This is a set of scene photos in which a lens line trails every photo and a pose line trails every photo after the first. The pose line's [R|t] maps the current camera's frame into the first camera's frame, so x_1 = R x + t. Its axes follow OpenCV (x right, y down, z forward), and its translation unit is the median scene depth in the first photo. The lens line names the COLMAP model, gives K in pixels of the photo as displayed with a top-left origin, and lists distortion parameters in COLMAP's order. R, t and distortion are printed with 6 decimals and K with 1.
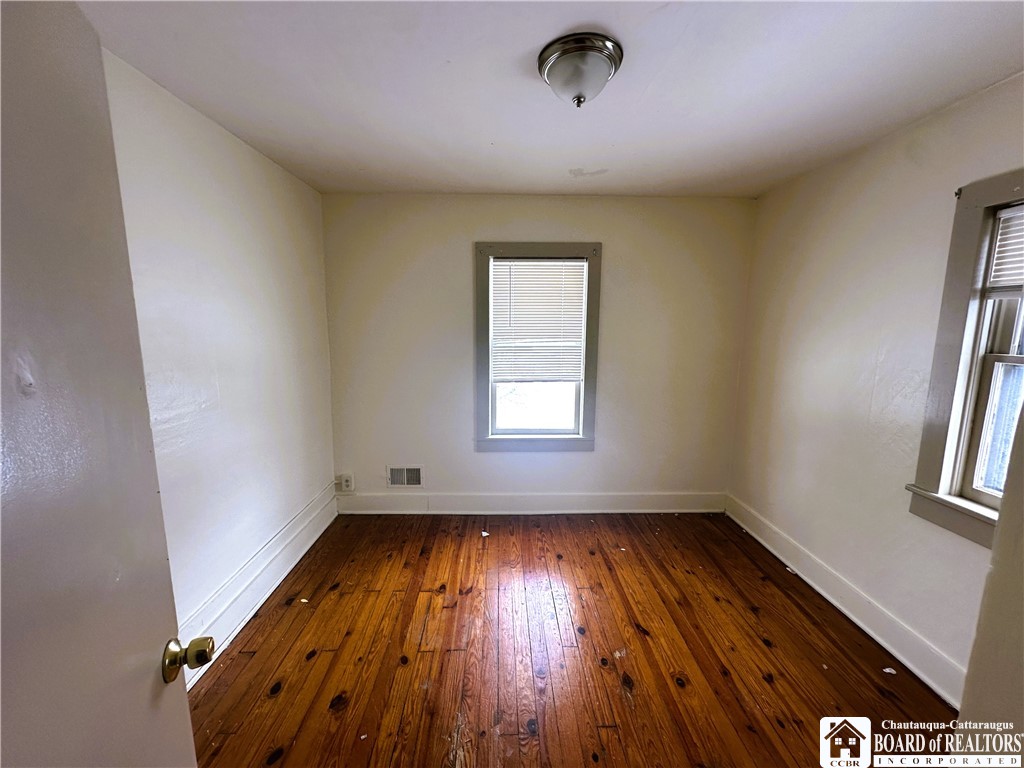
lens RADIAL K [[408.6, 0, 510.0], [0, 408.6, 384.0], [0, 0, 1]] dist [0.002455, 0.000211]
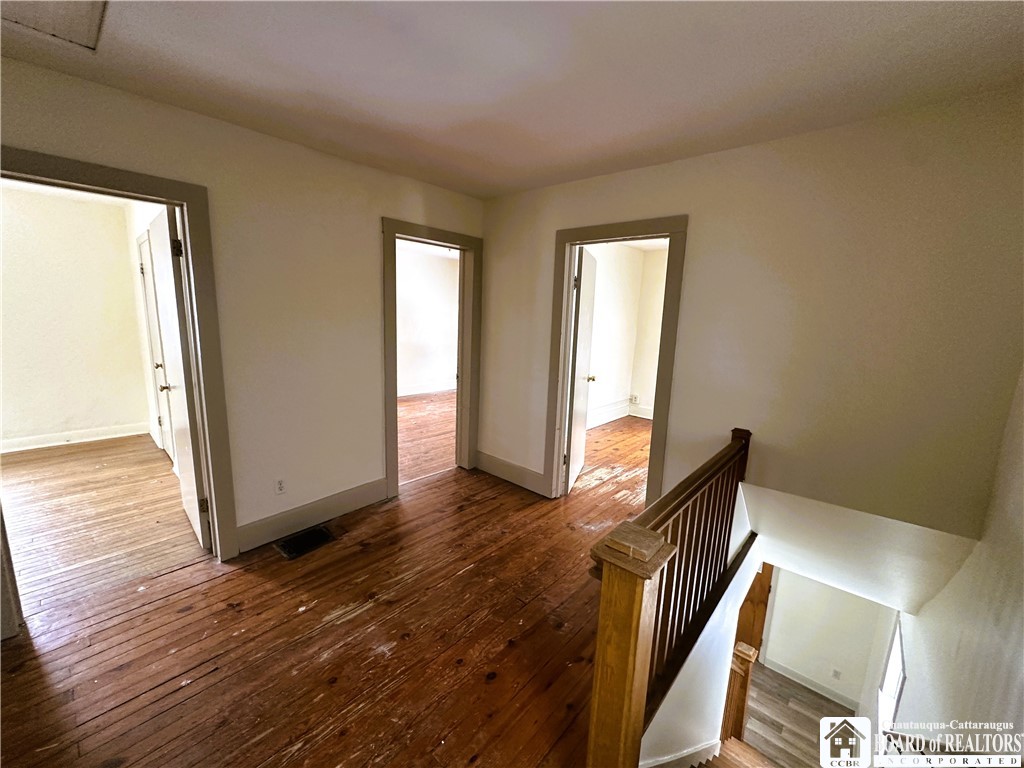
lens RADIAL K [[408.6, 0, 512.9], [0, 408.6, 384.9], [0, 0, 1]] dist [0.002455, 0.000211]
pose [[0.732981, 0.138289, -0.666044, 0.625461], [-0.133884, 0.989294, 0.058066, 0.192481], [0.666944, 0.046611, 0.743649, -1.135192]]
